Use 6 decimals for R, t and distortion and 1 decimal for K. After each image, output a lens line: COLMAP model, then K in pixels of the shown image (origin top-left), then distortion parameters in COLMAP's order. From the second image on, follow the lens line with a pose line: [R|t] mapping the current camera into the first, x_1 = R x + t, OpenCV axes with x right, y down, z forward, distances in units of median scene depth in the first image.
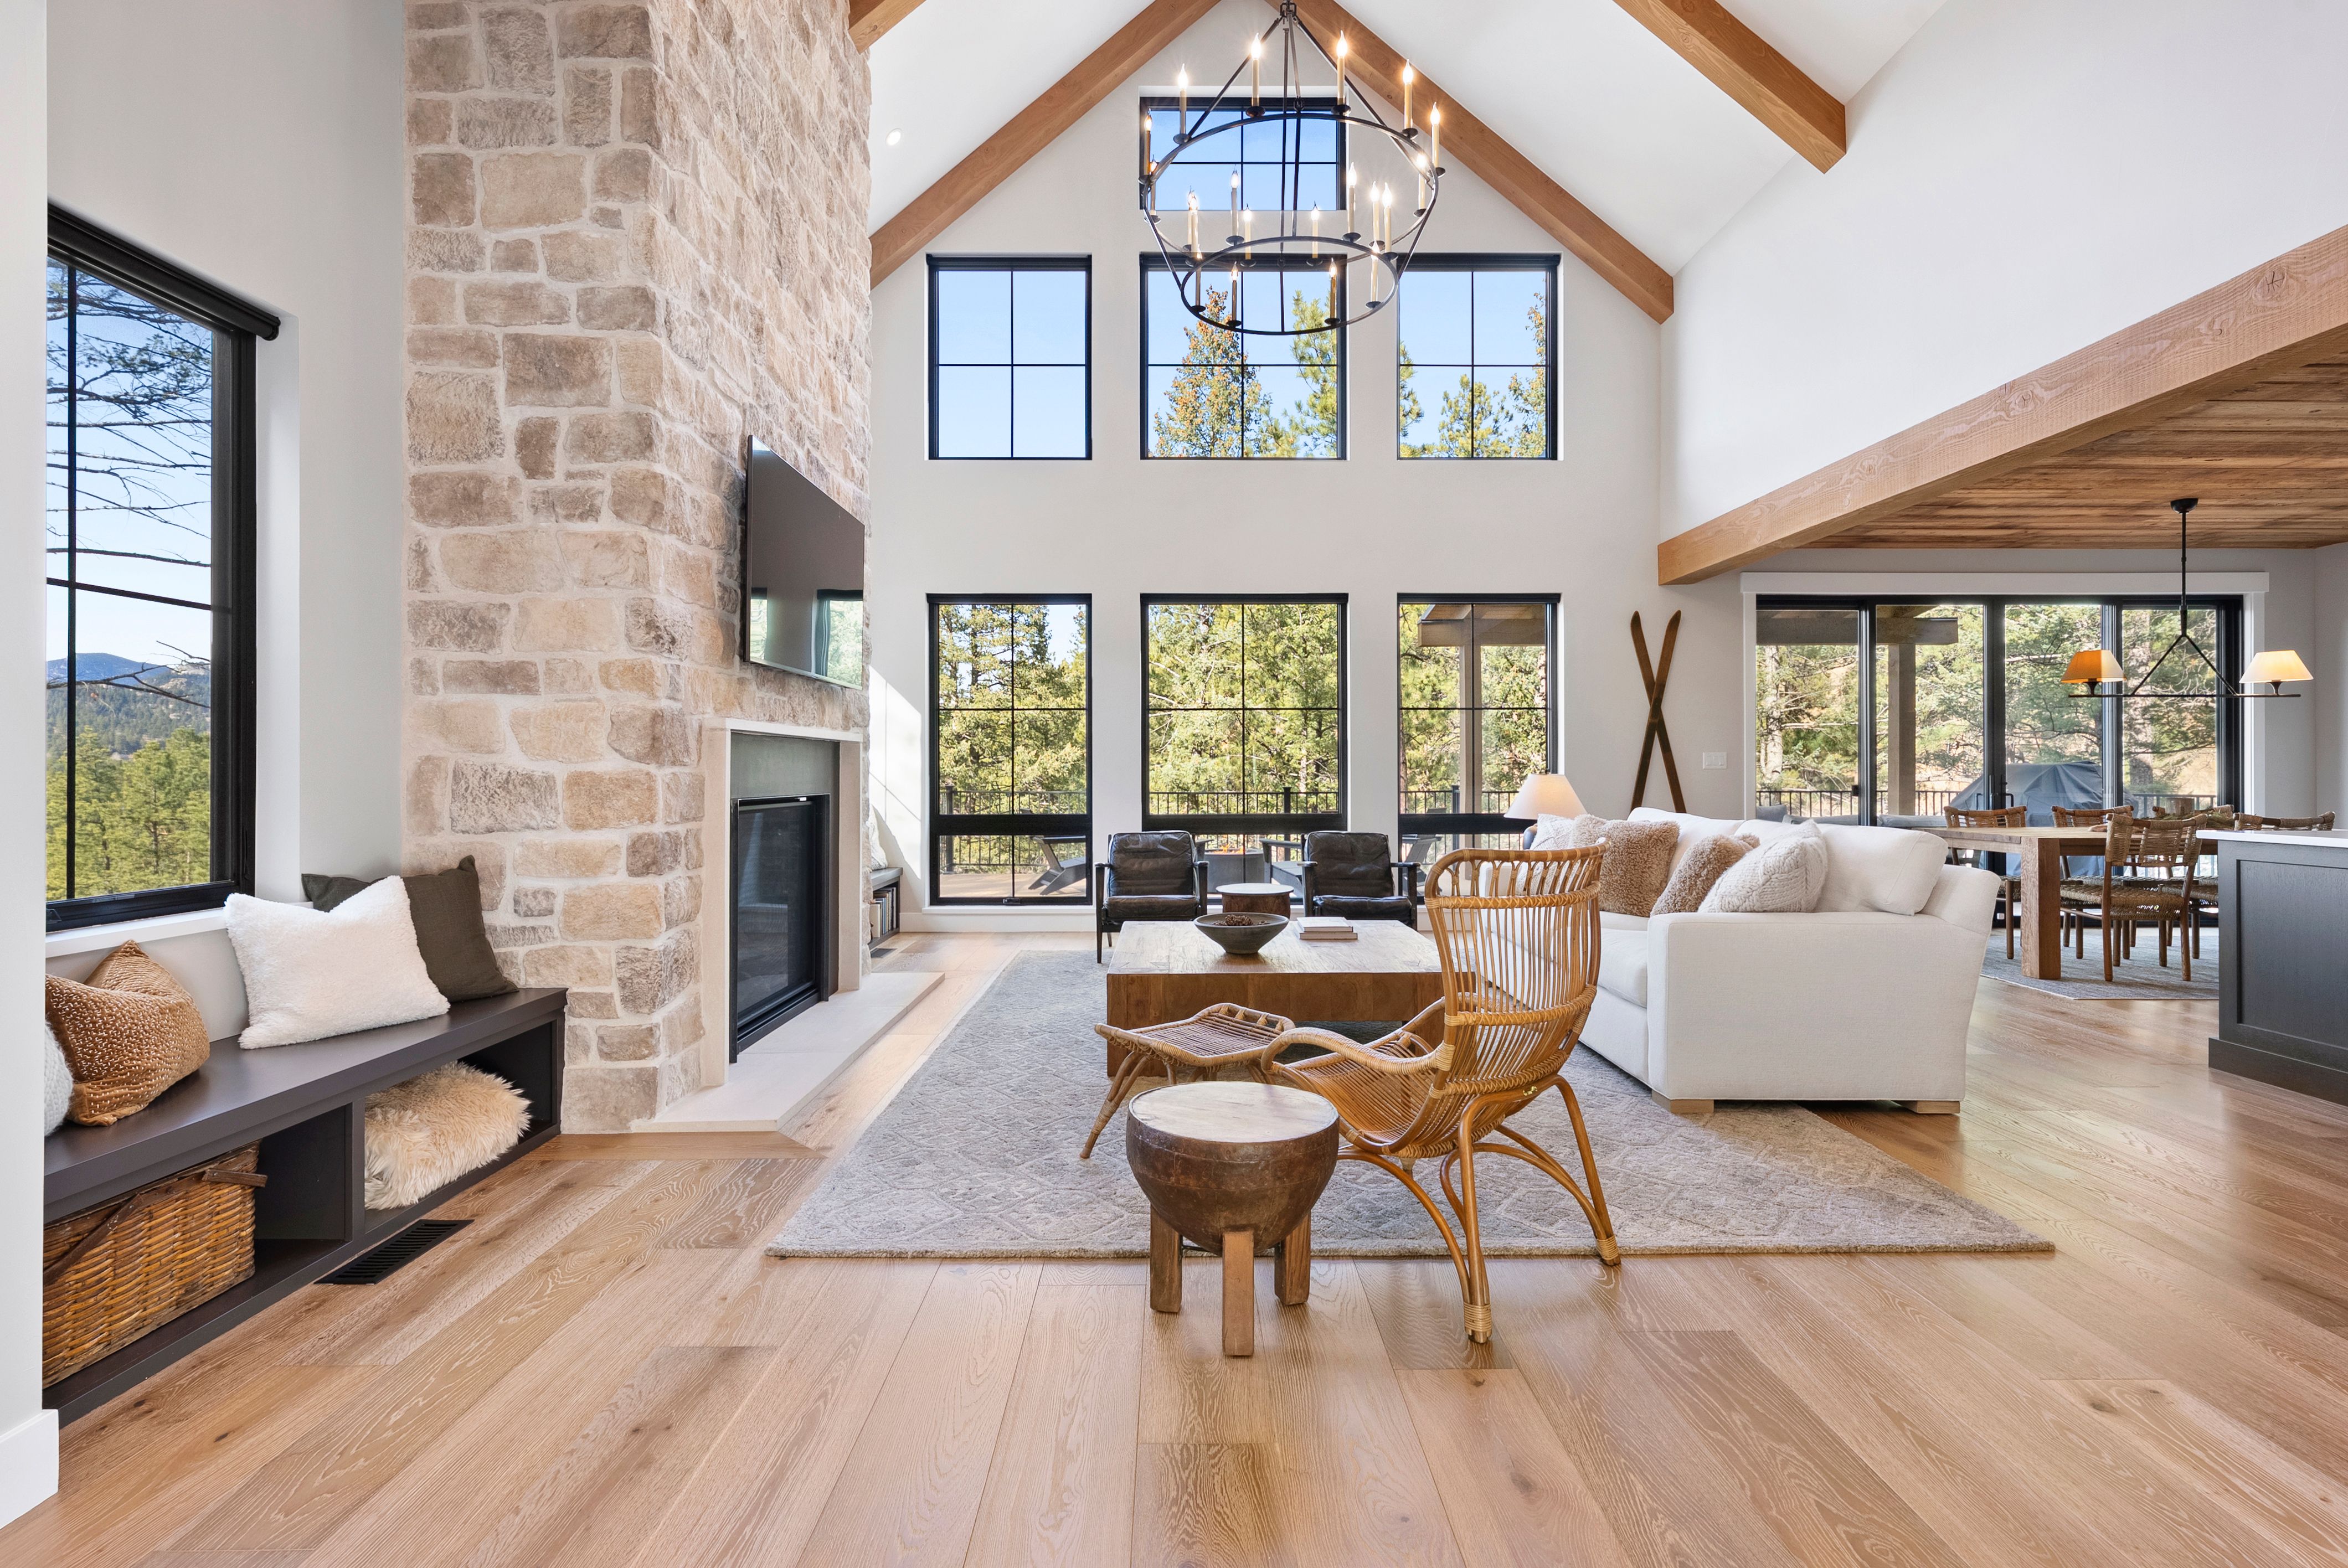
lens RADIAL K [[1106.5, 0, 1171.2], [0, 1106.5, 771.0], [0, 0, 1]] dist [0.002641, 0.000383]
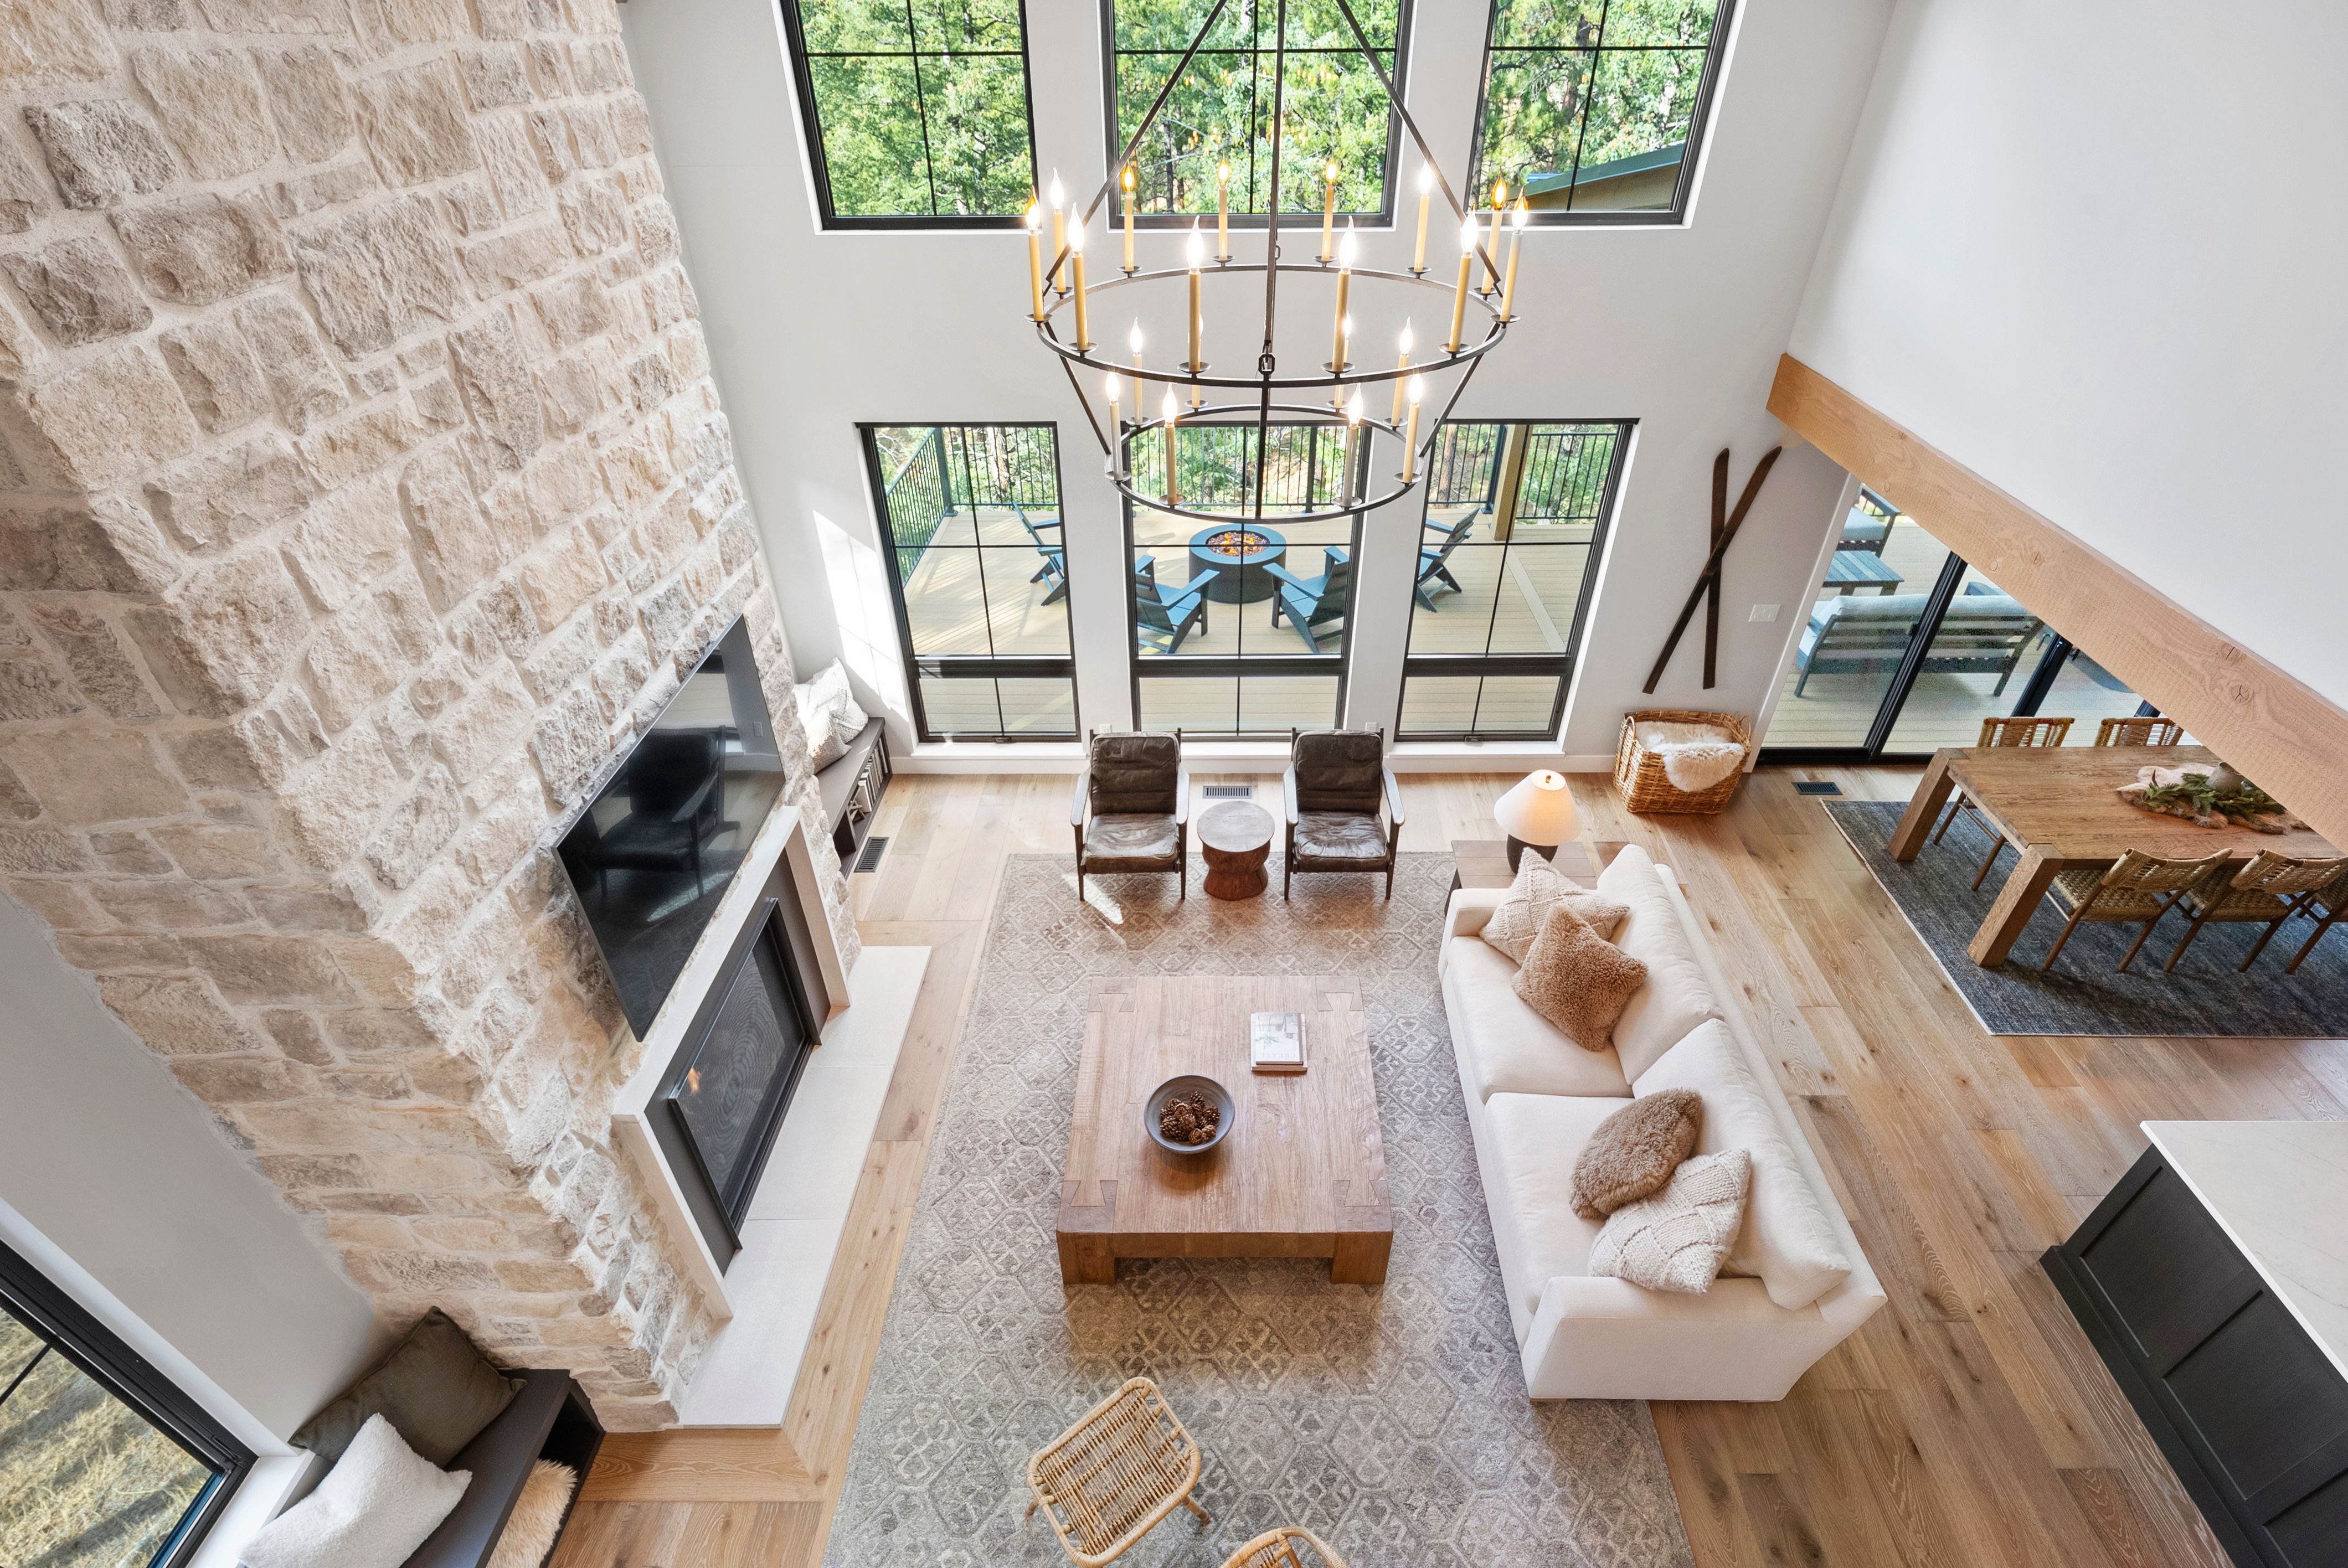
lens RADIAL K [[1059.0, 0, 1207.6], [0, 1059.0, 779.9], [0, 0, 1]] dist [0.000159, -0.000890]
pose [[0.999838, 0.011626, -0.013722, 0.069424], [-0.001015, 0.798223, 0.602362, -0.553708], [0.017956, -0.602250, 0.798105, 0.298713]]
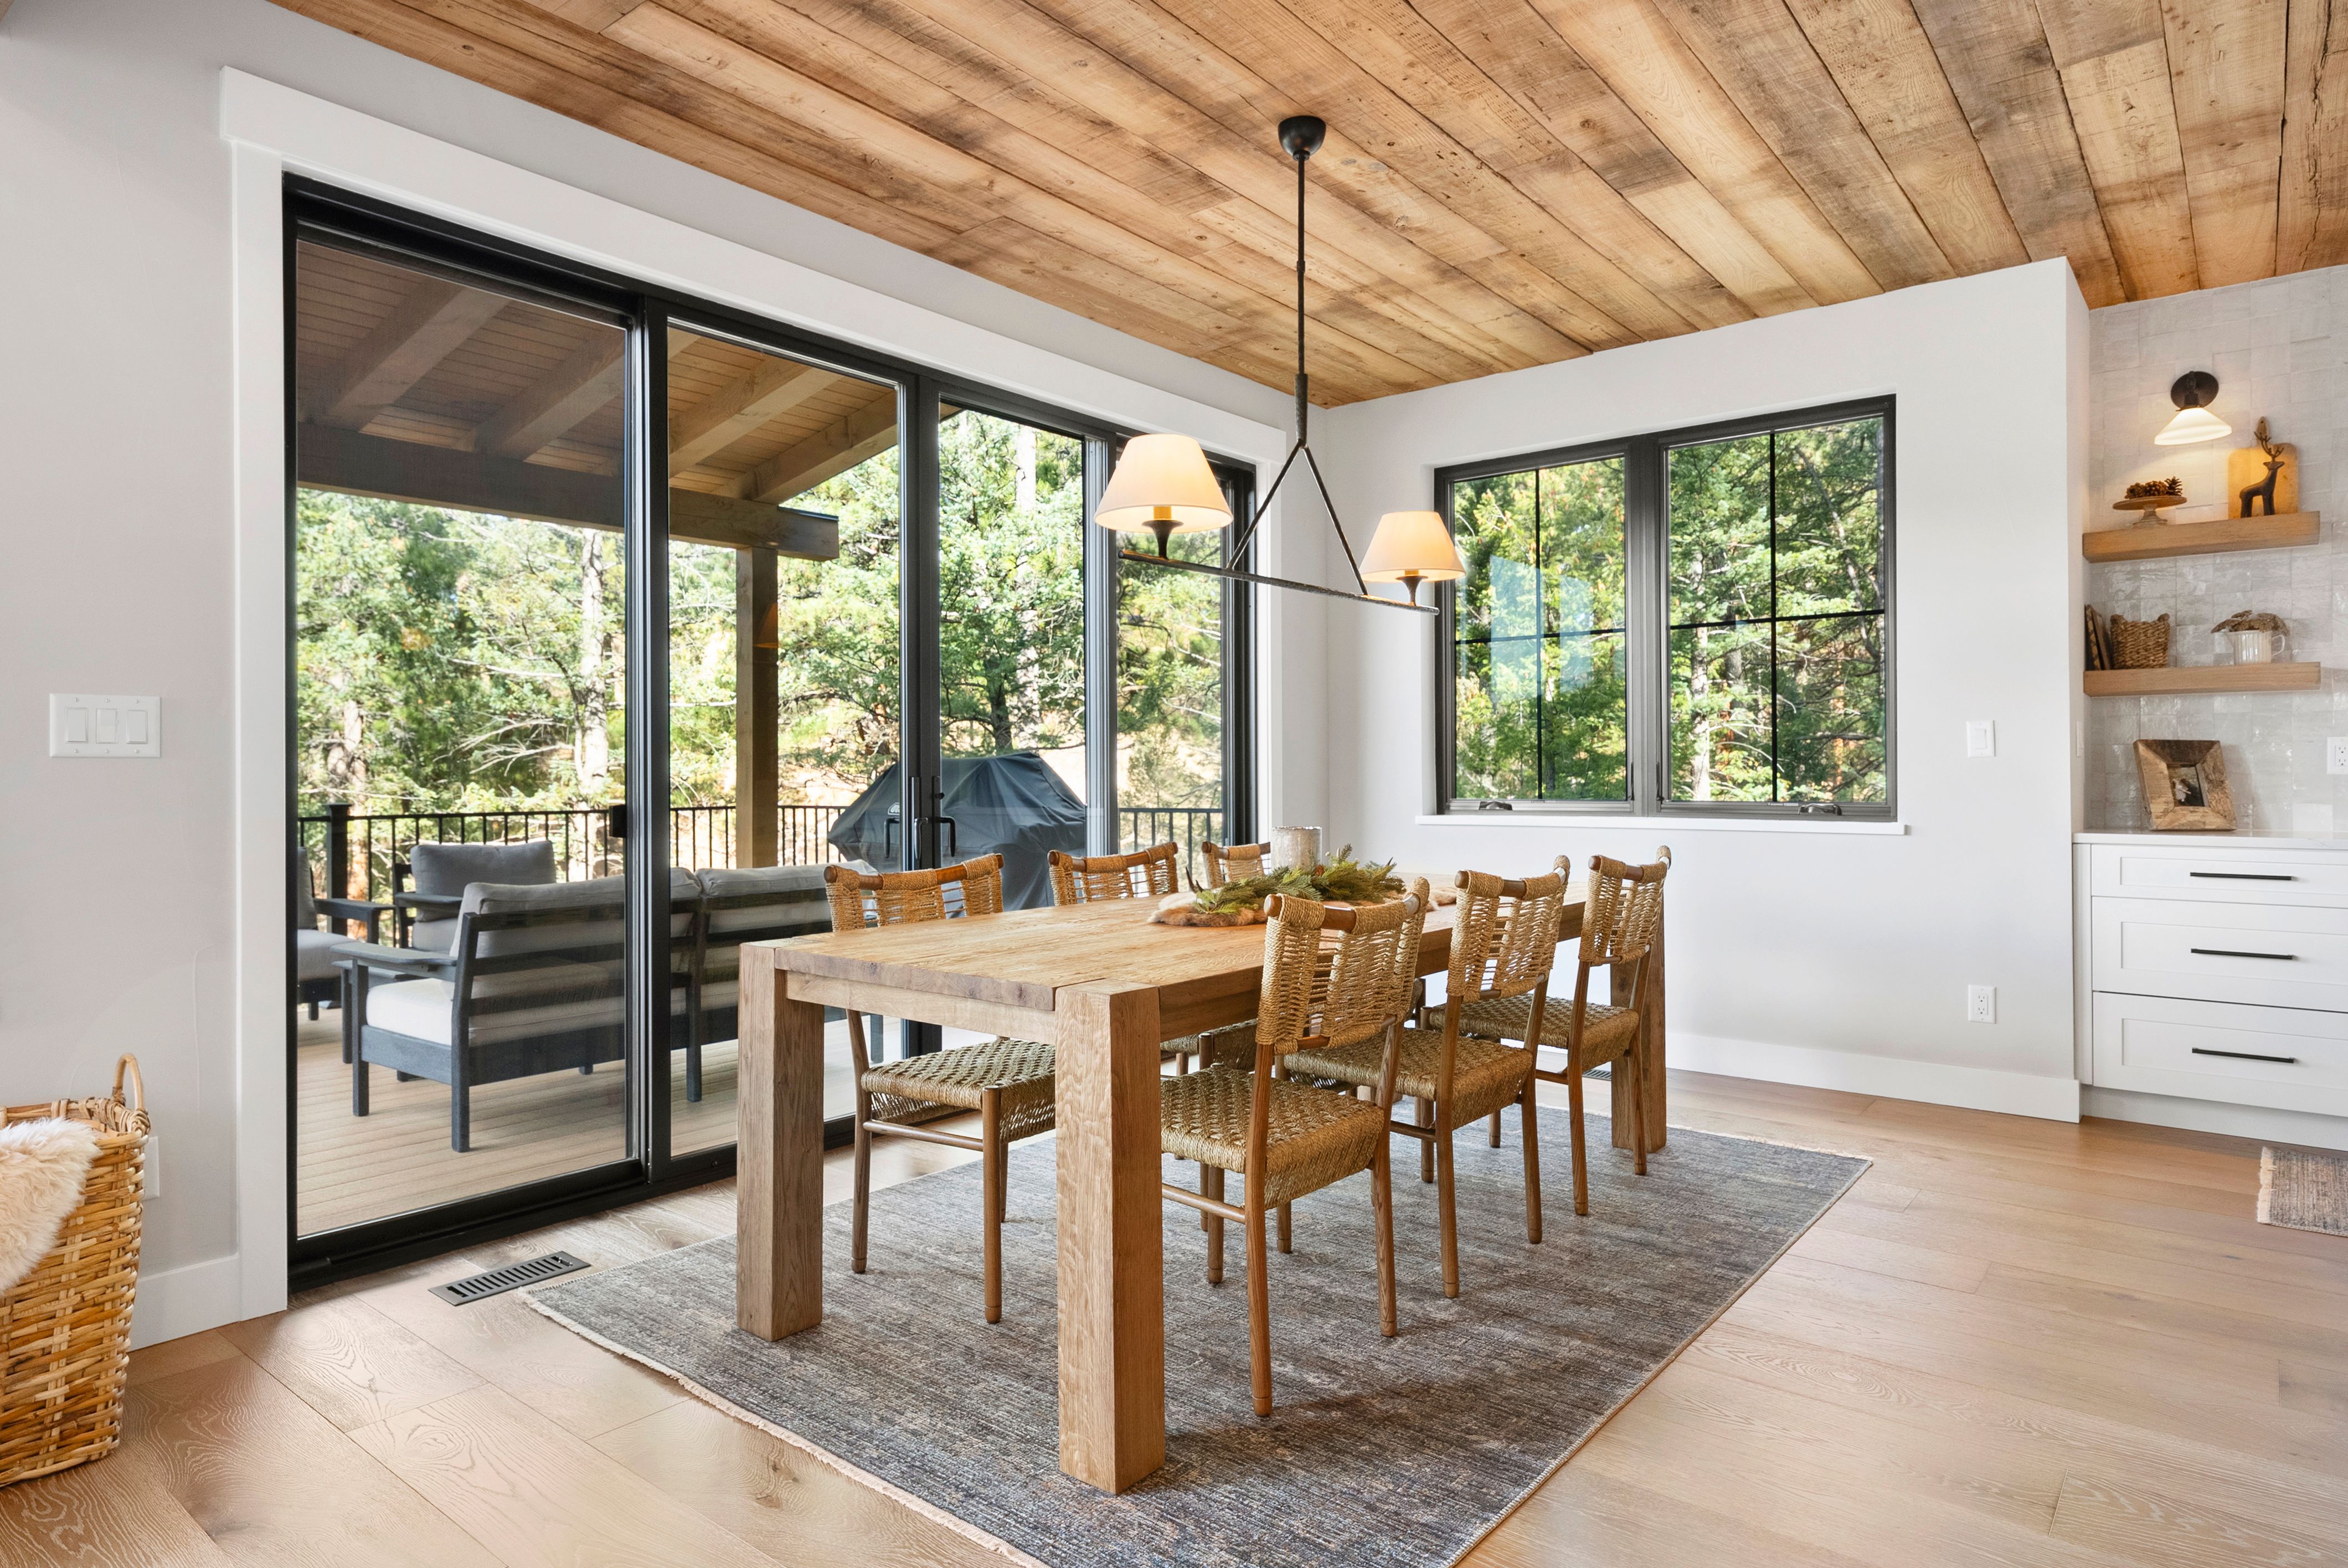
lens RADIAL K [[1341.6, 0, 1180.7], [0, 1341.6, 774.0], [0, 0, 1]] dist [0.003449, 0.000618]
pose [[0.642397, -0.001276, 0.766371, 0.533736], [0.003911, 0.999991, -0.001612, 0.004568], [-0.766362, 0.004033, 0.642396, 0.769940]]
